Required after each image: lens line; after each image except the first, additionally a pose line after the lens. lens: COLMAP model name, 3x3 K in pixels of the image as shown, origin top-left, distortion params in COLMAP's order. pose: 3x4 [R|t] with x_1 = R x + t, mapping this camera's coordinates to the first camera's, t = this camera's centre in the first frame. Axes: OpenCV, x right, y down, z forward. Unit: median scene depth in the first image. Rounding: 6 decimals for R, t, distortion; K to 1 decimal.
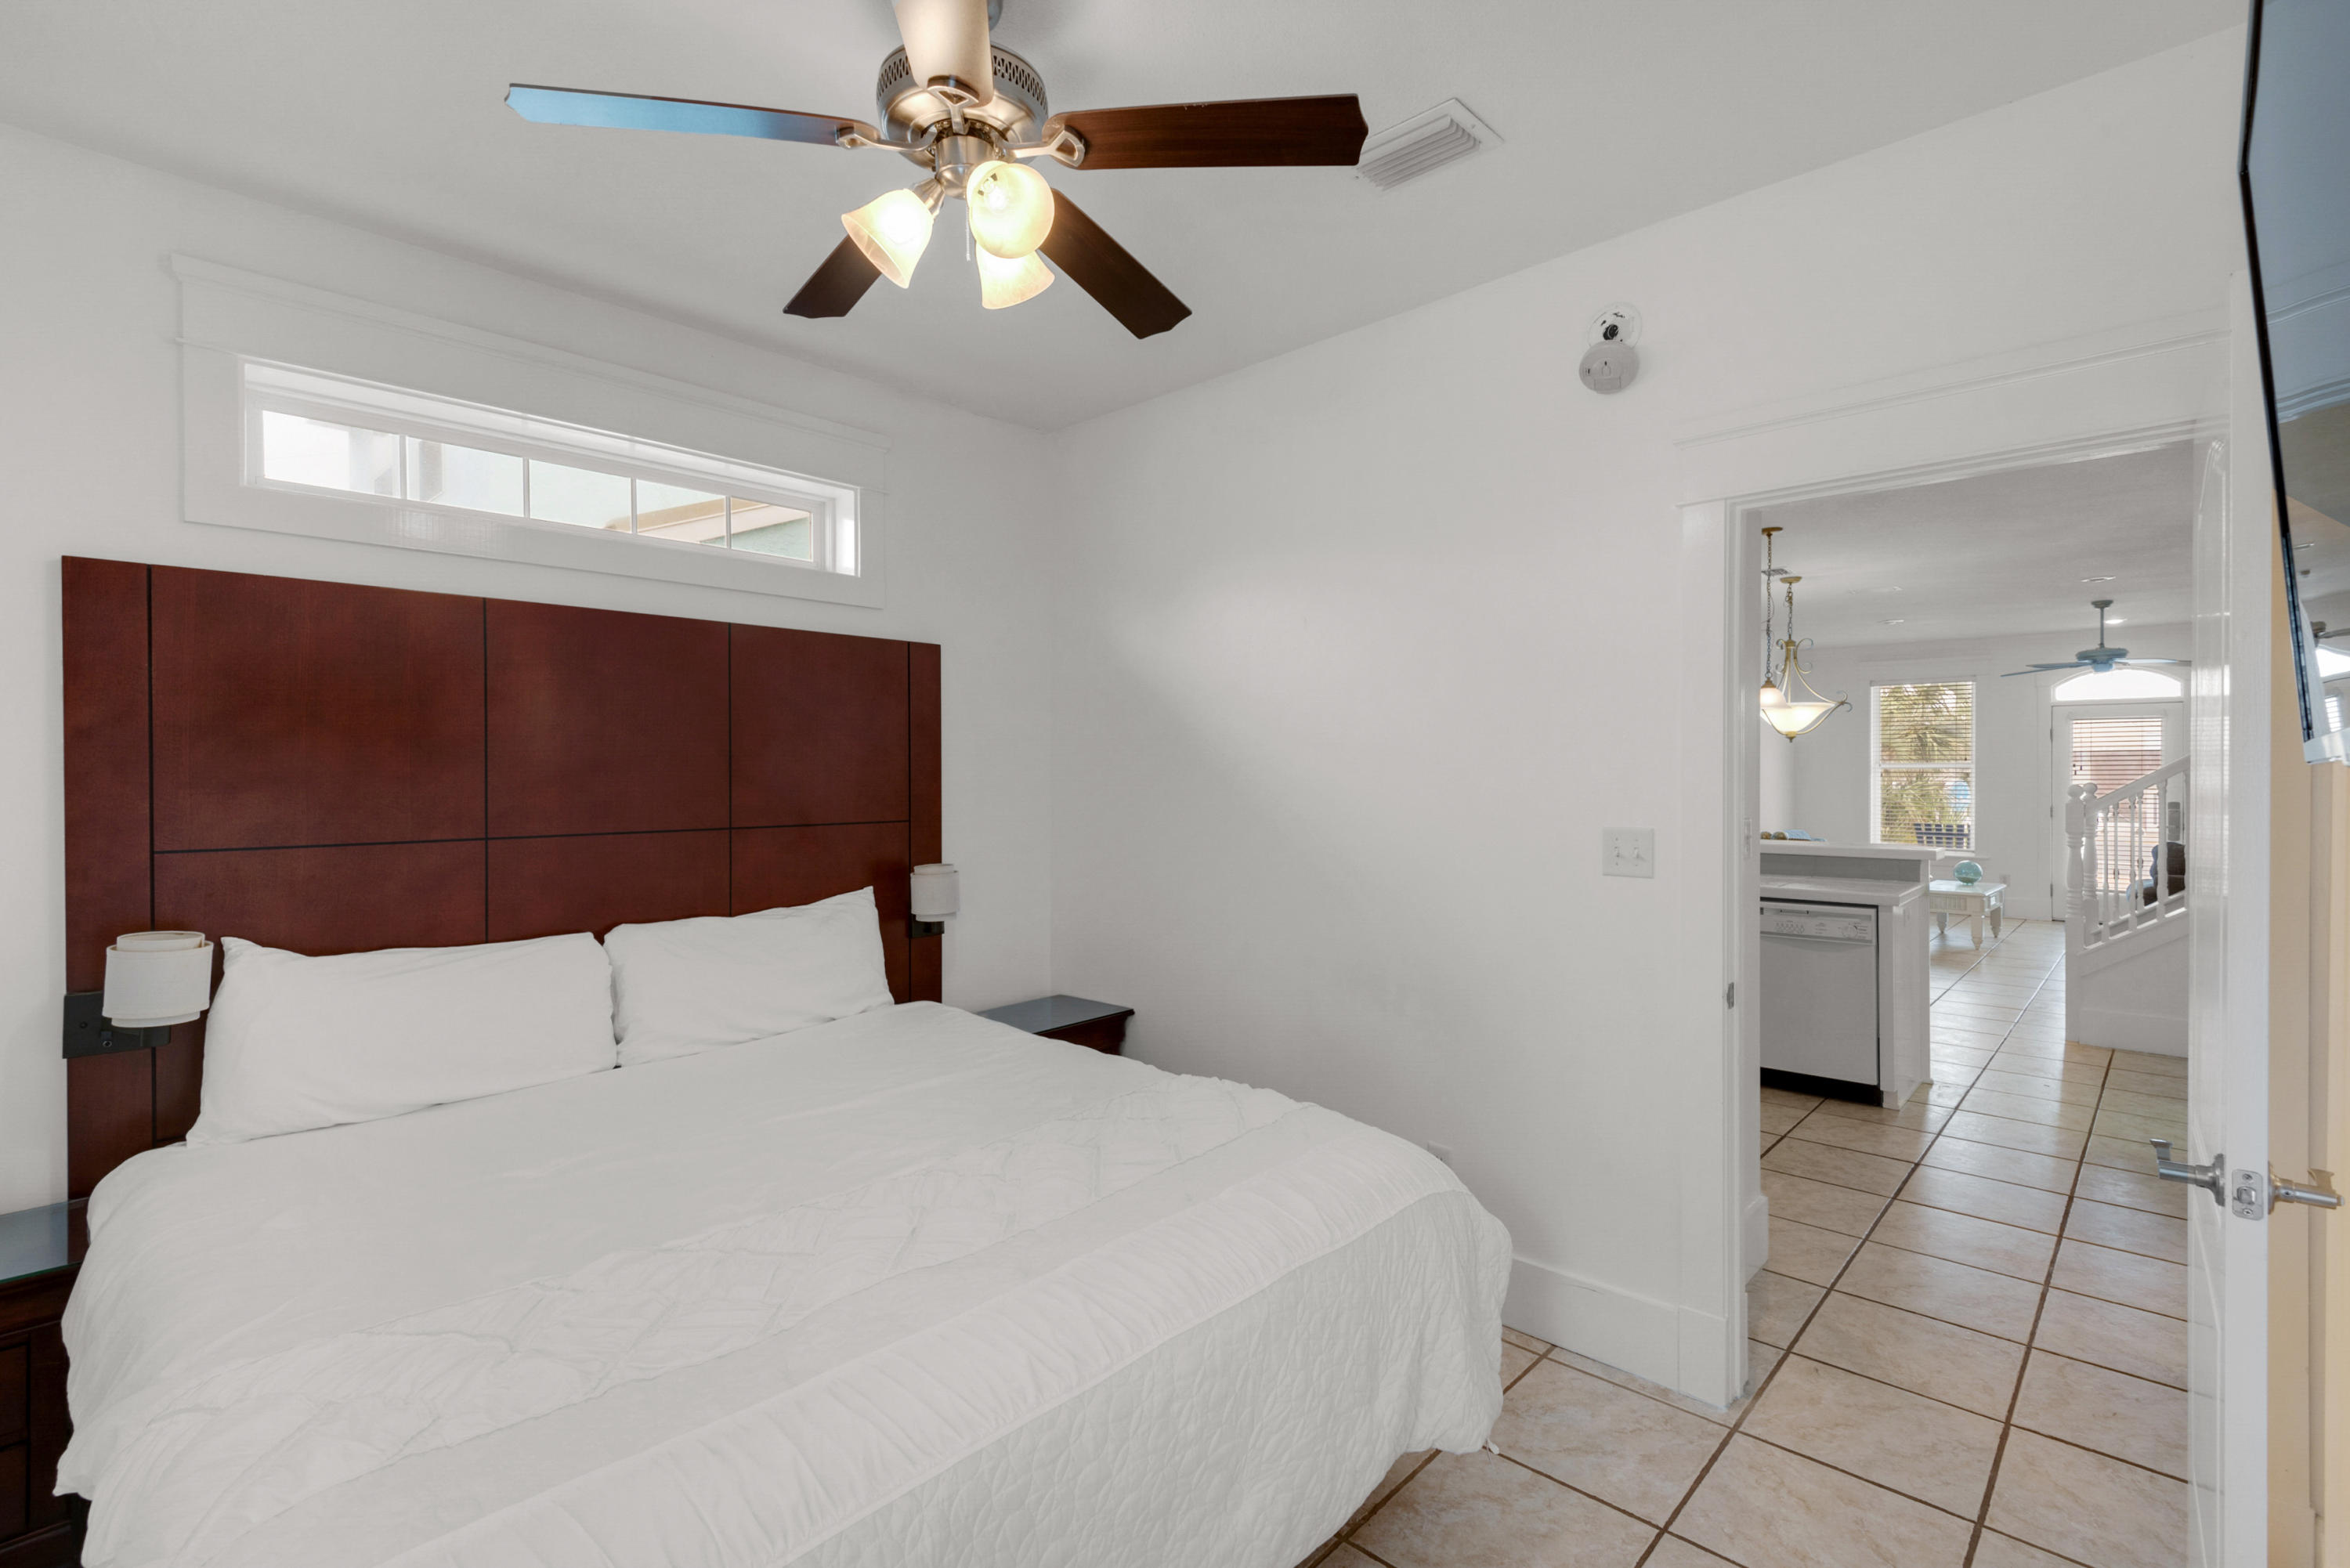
lens RADIAL K [[1078.9, 0, 1178.3], [0, 1078.9, 783.6], [0, 0, 1]] dist [0.016367, -0.004287]
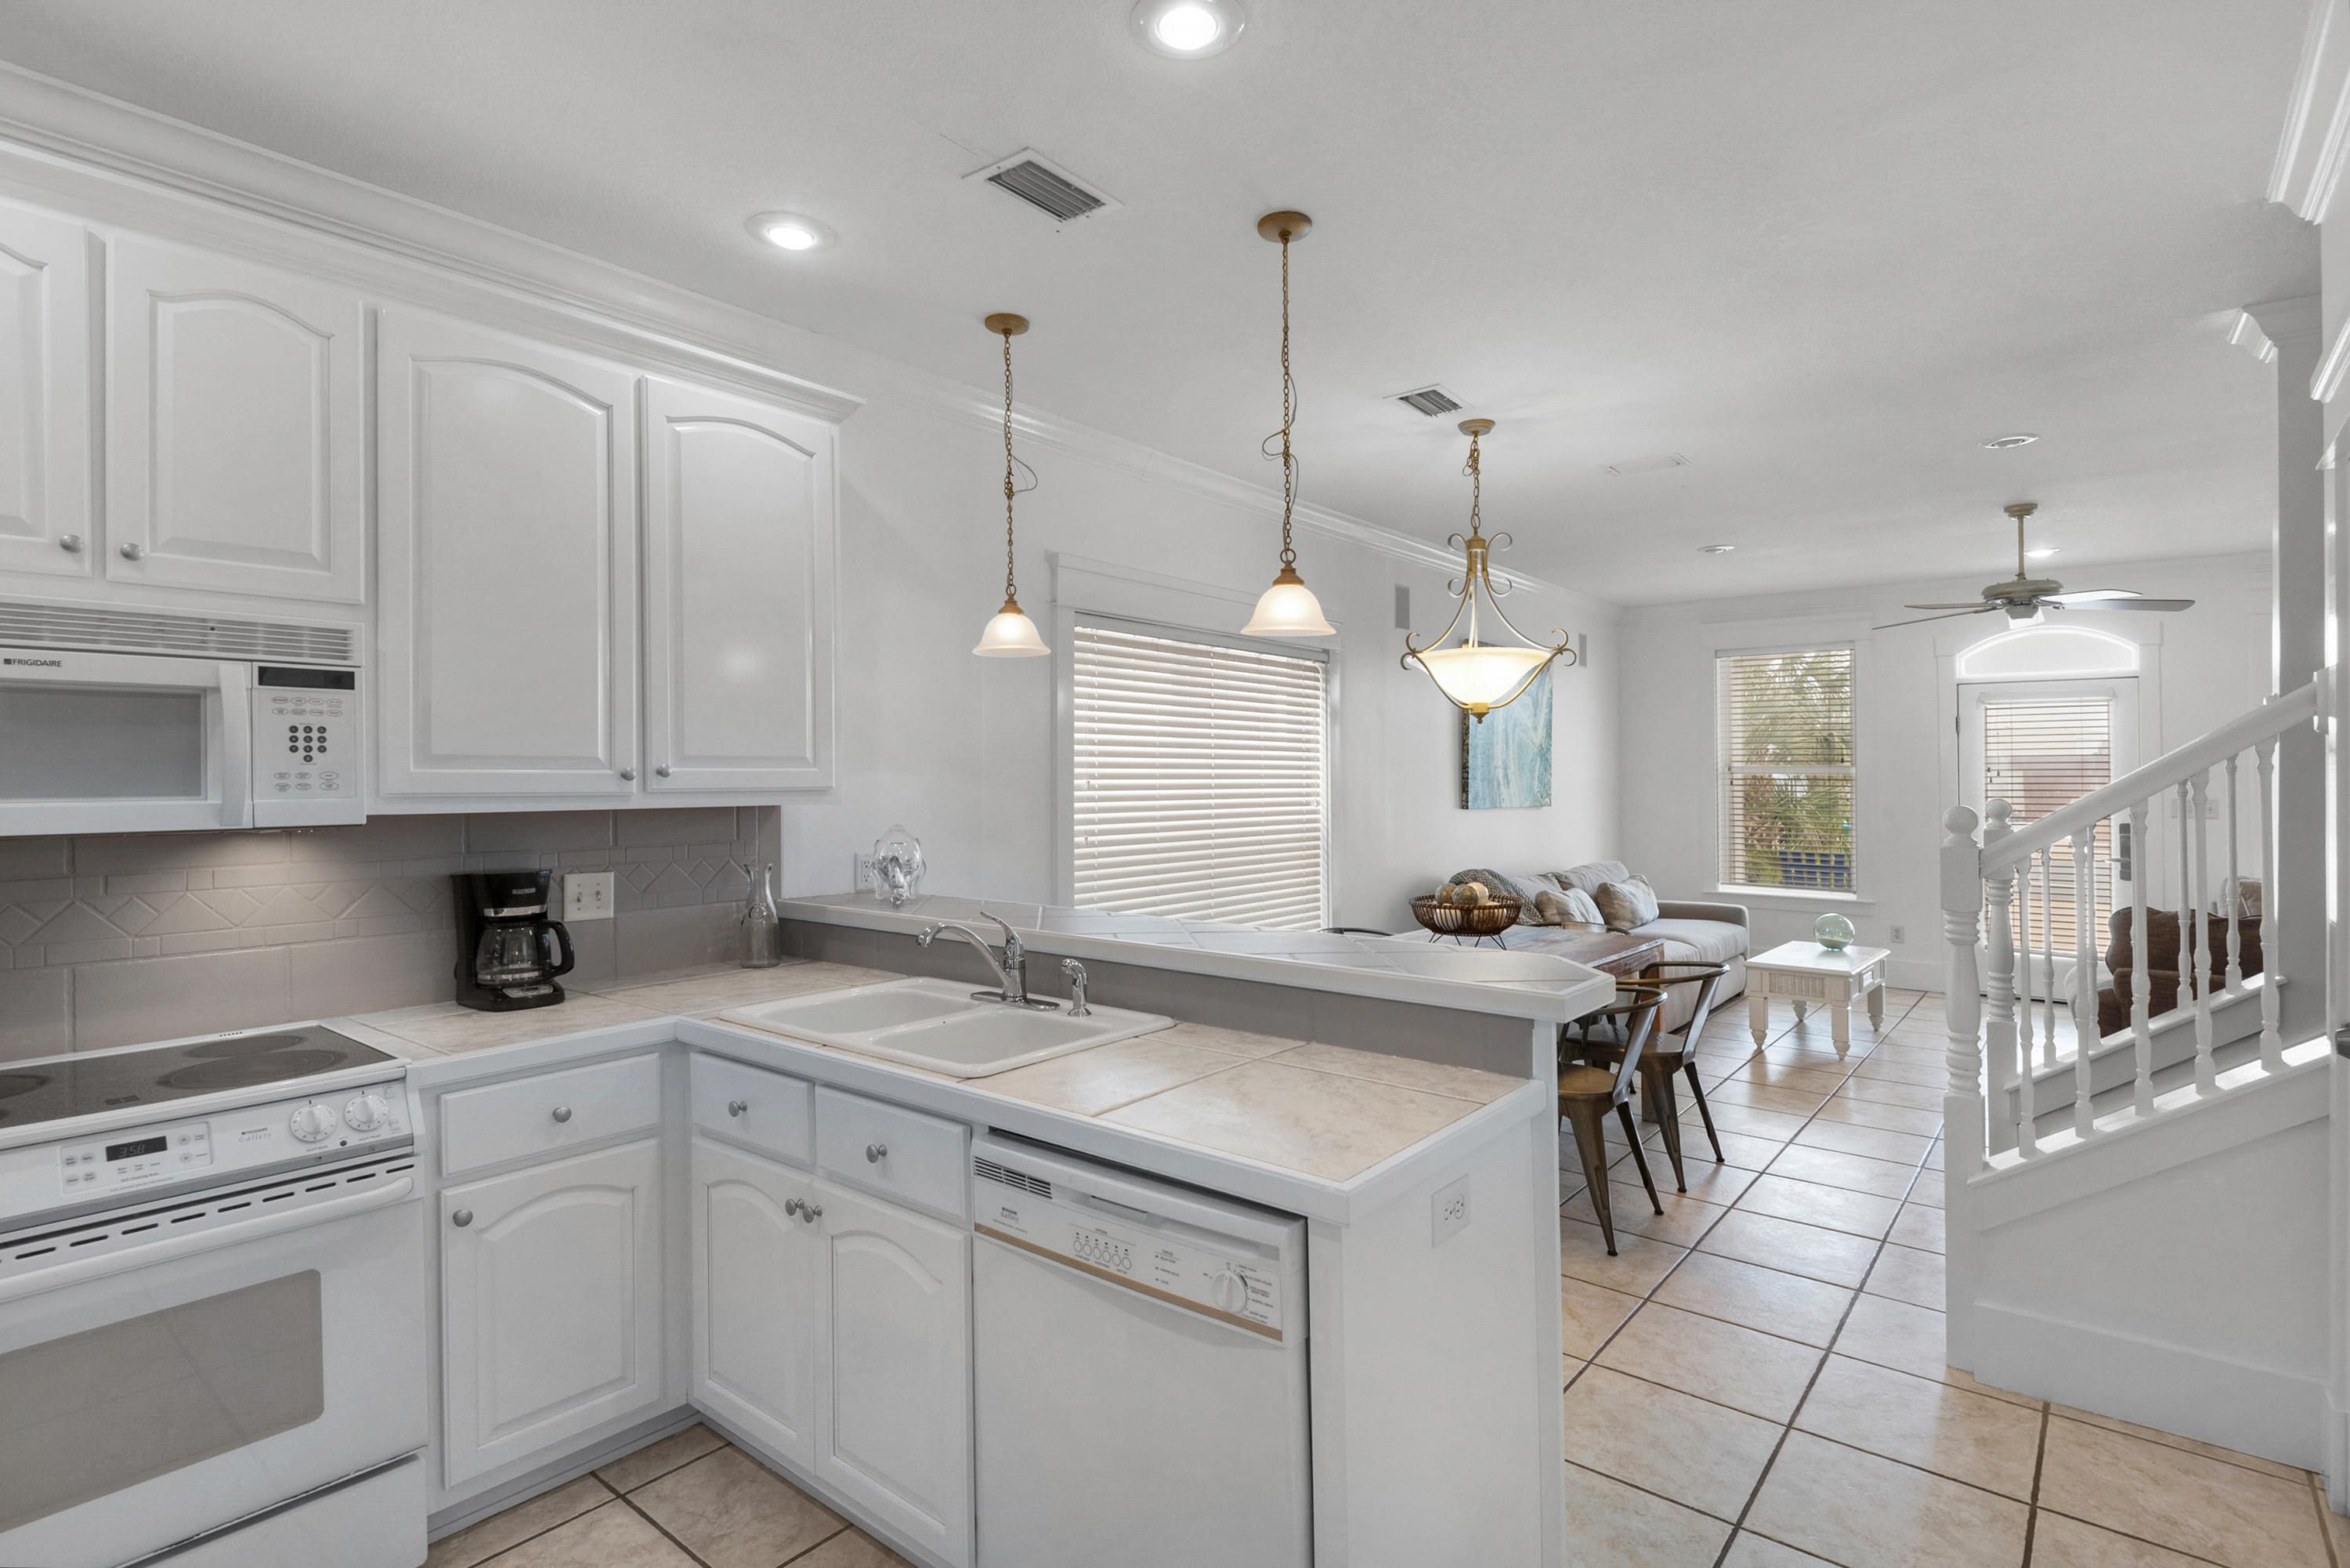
lens RADIAL K [[1148.7, 0, 1150.7], [0, 1148.7, 770.8], [0, 0, 1]] dist [0.006153, -0.002532]
pose [[0.998740, 0.003401, 0.050063, 0.317760], [-0.002531, 0.999845, -0.017434, -0.003441], [-0.050114, 0.017285, 0.998594, 0.369048]]
